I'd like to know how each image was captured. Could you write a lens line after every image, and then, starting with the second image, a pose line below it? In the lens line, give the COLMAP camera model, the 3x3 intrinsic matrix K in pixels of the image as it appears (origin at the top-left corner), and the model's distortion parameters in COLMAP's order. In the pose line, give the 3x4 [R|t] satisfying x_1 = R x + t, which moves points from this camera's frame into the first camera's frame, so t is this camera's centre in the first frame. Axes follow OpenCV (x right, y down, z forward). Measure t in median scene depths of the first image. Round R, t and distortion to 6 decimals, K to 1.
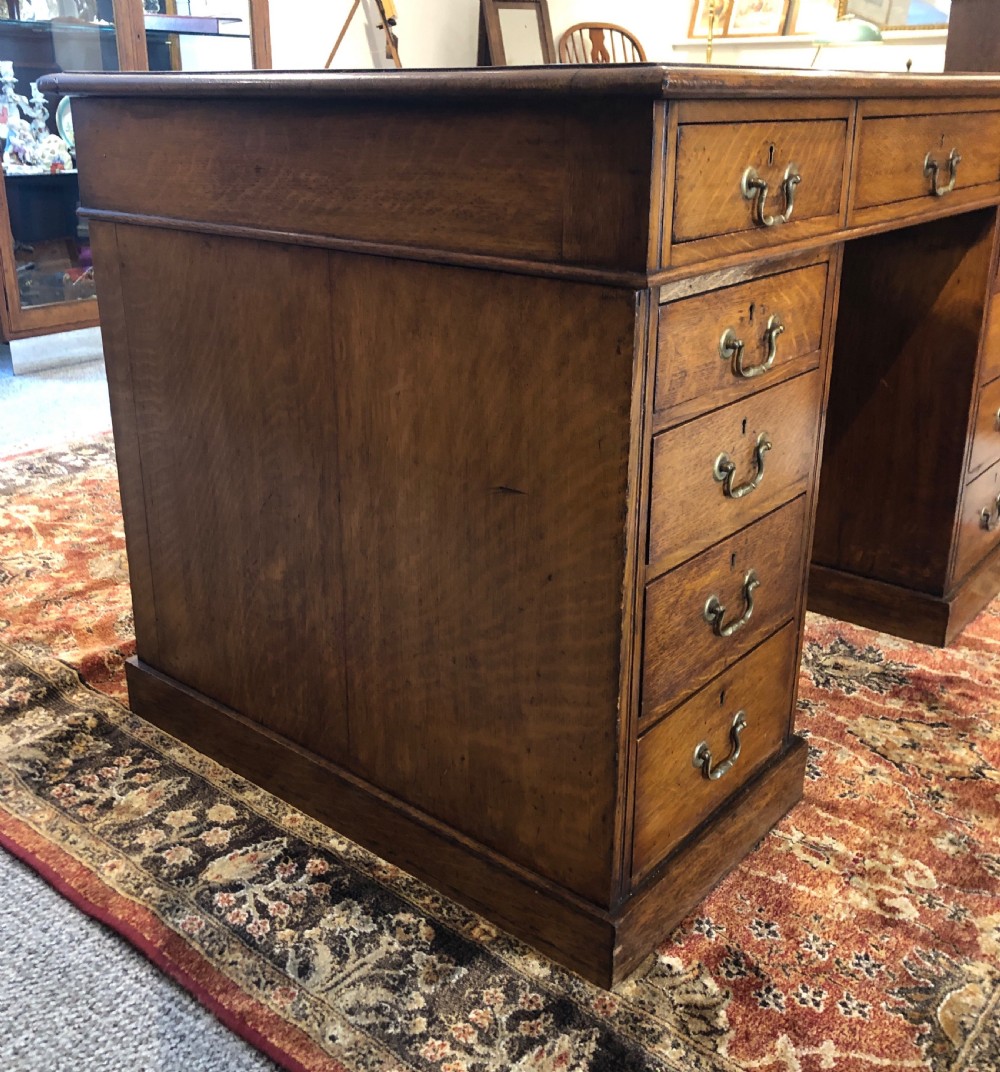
lens RADIAL K [[1114.4, 0, 496.5], [0, 1114.4, 474.5], [0, 0, 1]] dist [0.030880, 0.000000]
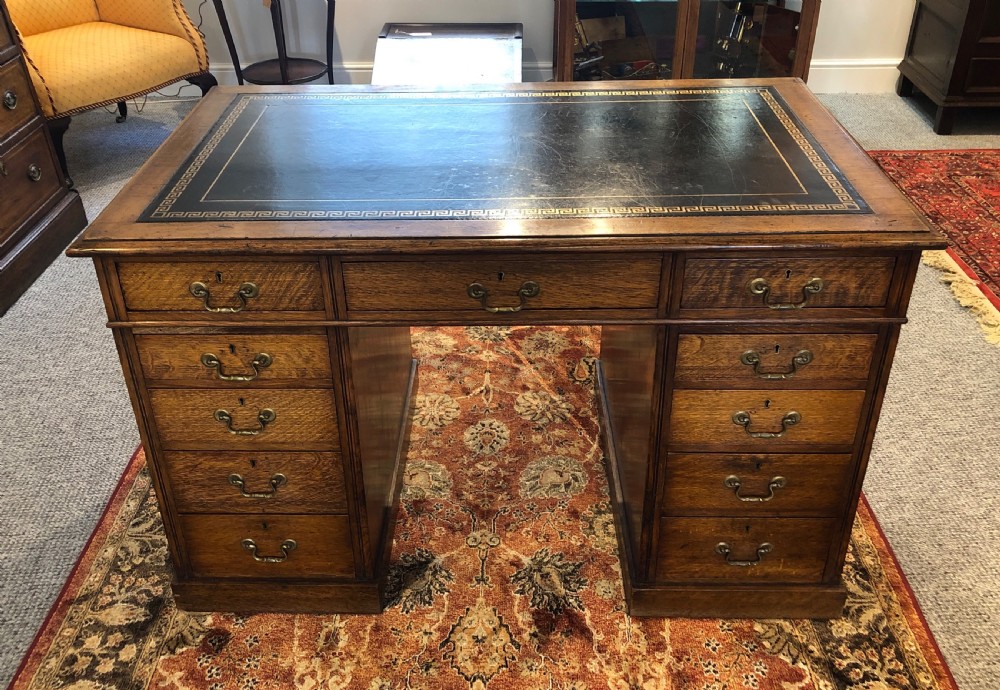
lens RADIAL K [[925.7, 0, 482.1], [0, 925.7, 323.0], [0, 0, 1]] dist [0.030545, 0.000000]
pose [[0.611103, 0.398254, -0.684066, 1.267803], [-0.233576, 0.916456, 0.324886, -0.653383], [0.756304, -0.038758, 0.653071, 0.270494]]
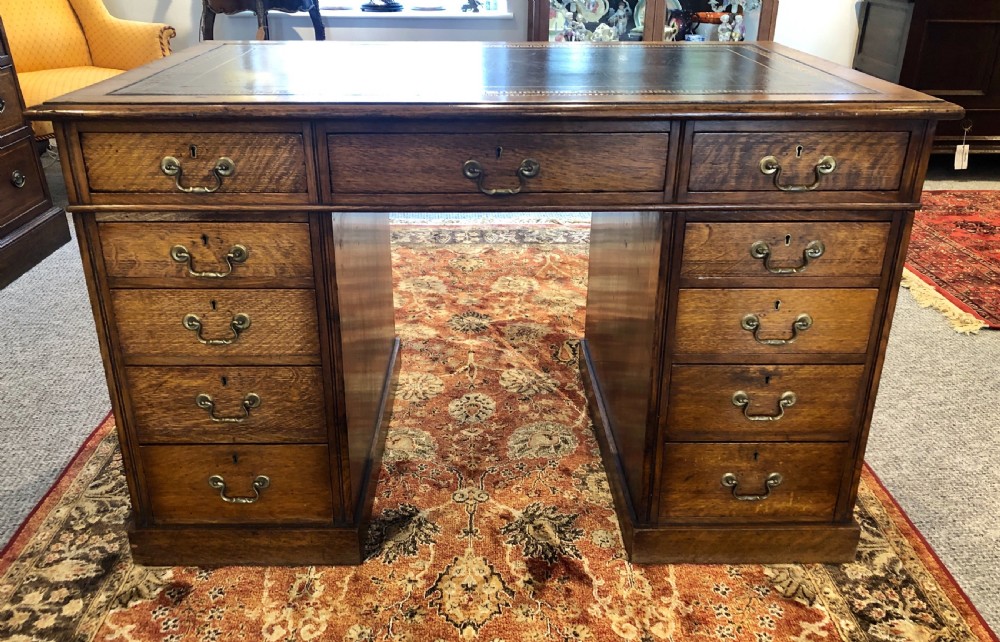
lens RADIAL K [[845.1, 0, 494.2], [0, 845.1, 316.6], [0, 0, 1]] dist [0.024580, 0.008849]
pose [[0.645687, 0.310383, -0.697675, 1.214285], [-0.247669, 0.949395, 0.193155, -0.329775], [0.722321, 0.048075, 0.689885, 0.371632]]
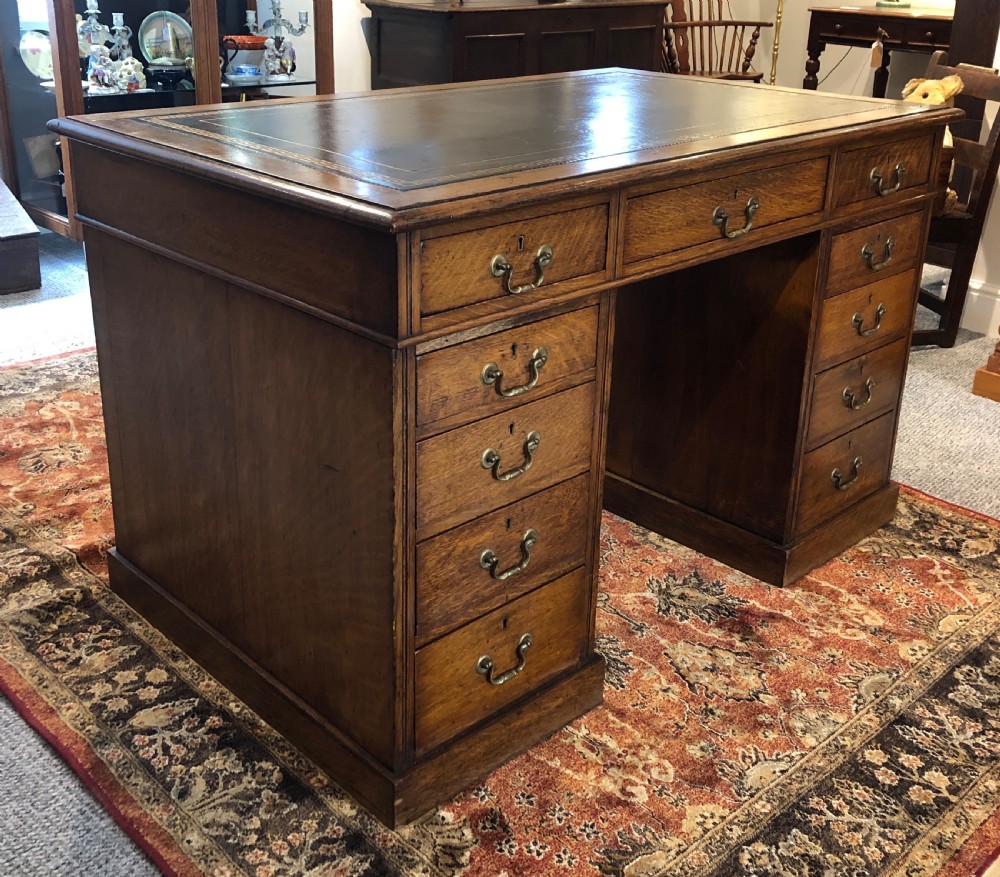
lens RADIAL K [[1150.3, 0, 482.8], [0, 1150.3, 358.9], [0, 0, 1]] dist [0.037933, 0.000000]
pose [[0.992121, 0.058516, -0.110776, 0.293892], [-0.056126, 0.998121, 0.024580, -0.140429], [0.112006, -0.018169, 0.993541, -0.344385]]
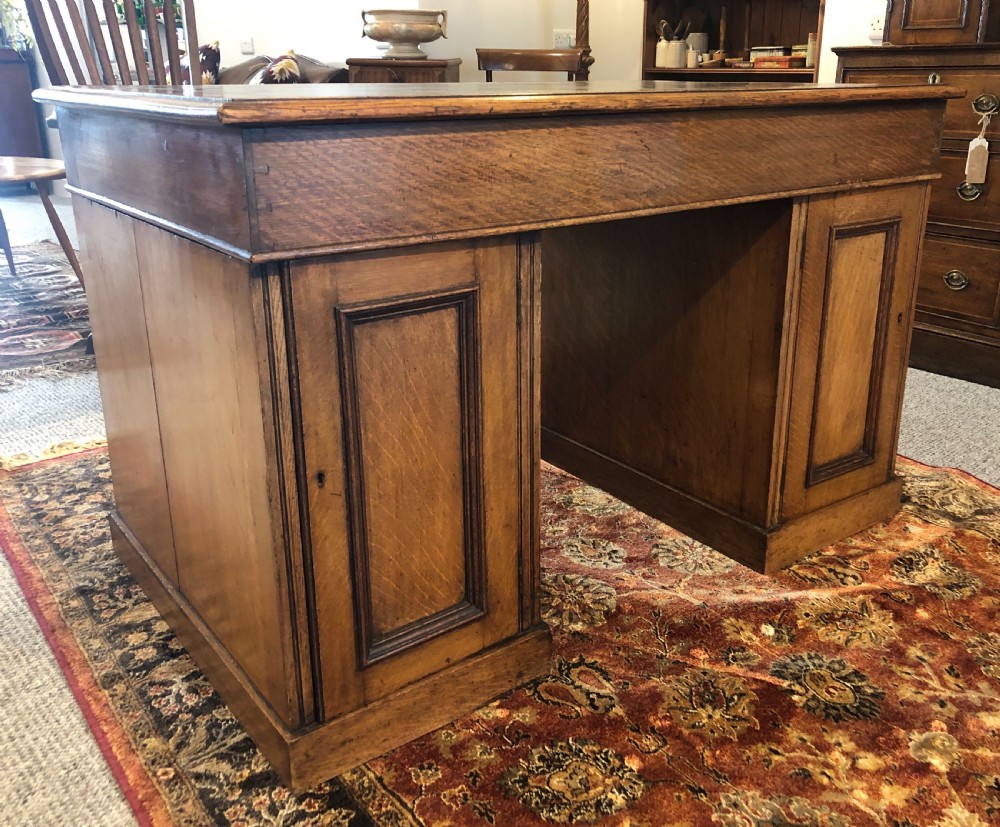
lens RADIAL K [[943.4, 0, 526.6], [0, 943.4, 378.4], [0, 0, 1]] dist [0.024630, 0.000000]
pose [[-0.971771, -0.075828, 0.223408, -0.148892], [0.073946, 0.801333, 0.593631, -0.899748], [-0.224038, 0.593394, -0.773105, 2.510130]]
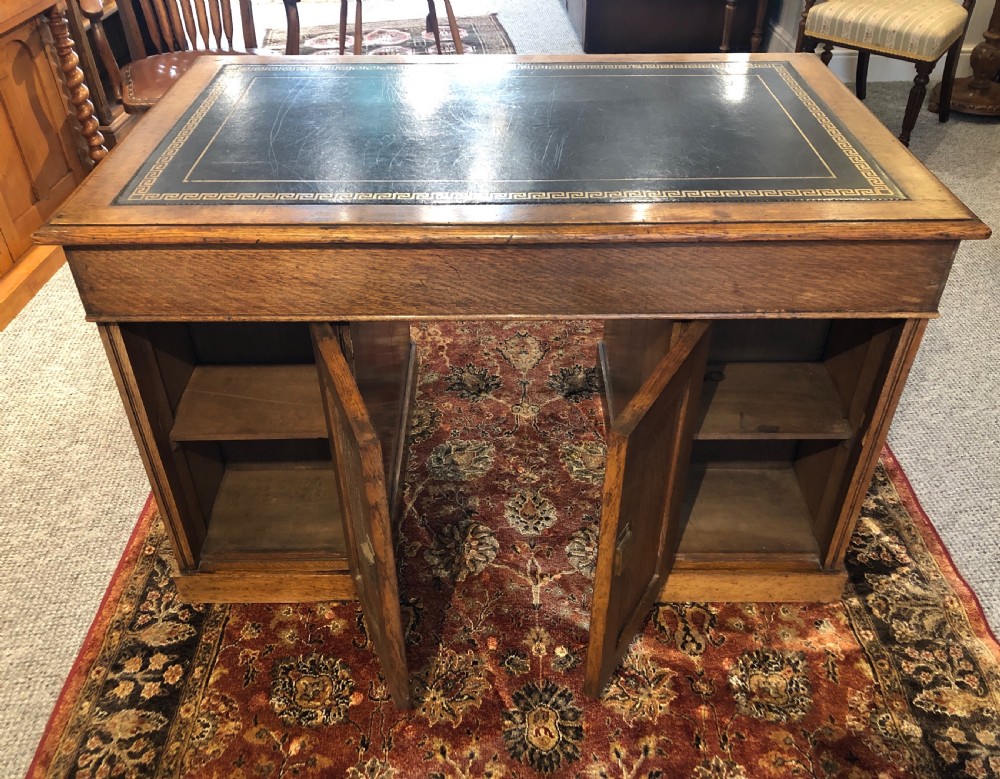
lens RADIAL K [[850.7, 0, 504.4], [0, 850.7, 372.1], [0, 0, 1]] dist [0.013280, 0.008547]
pose [[-0.635429, -0.462709, 0.618167, -0.758231], [0.249678, 0.634438, 0.731539, -1.128791], [-0.730679, 0.619183, -0.287612, 1.845833]]
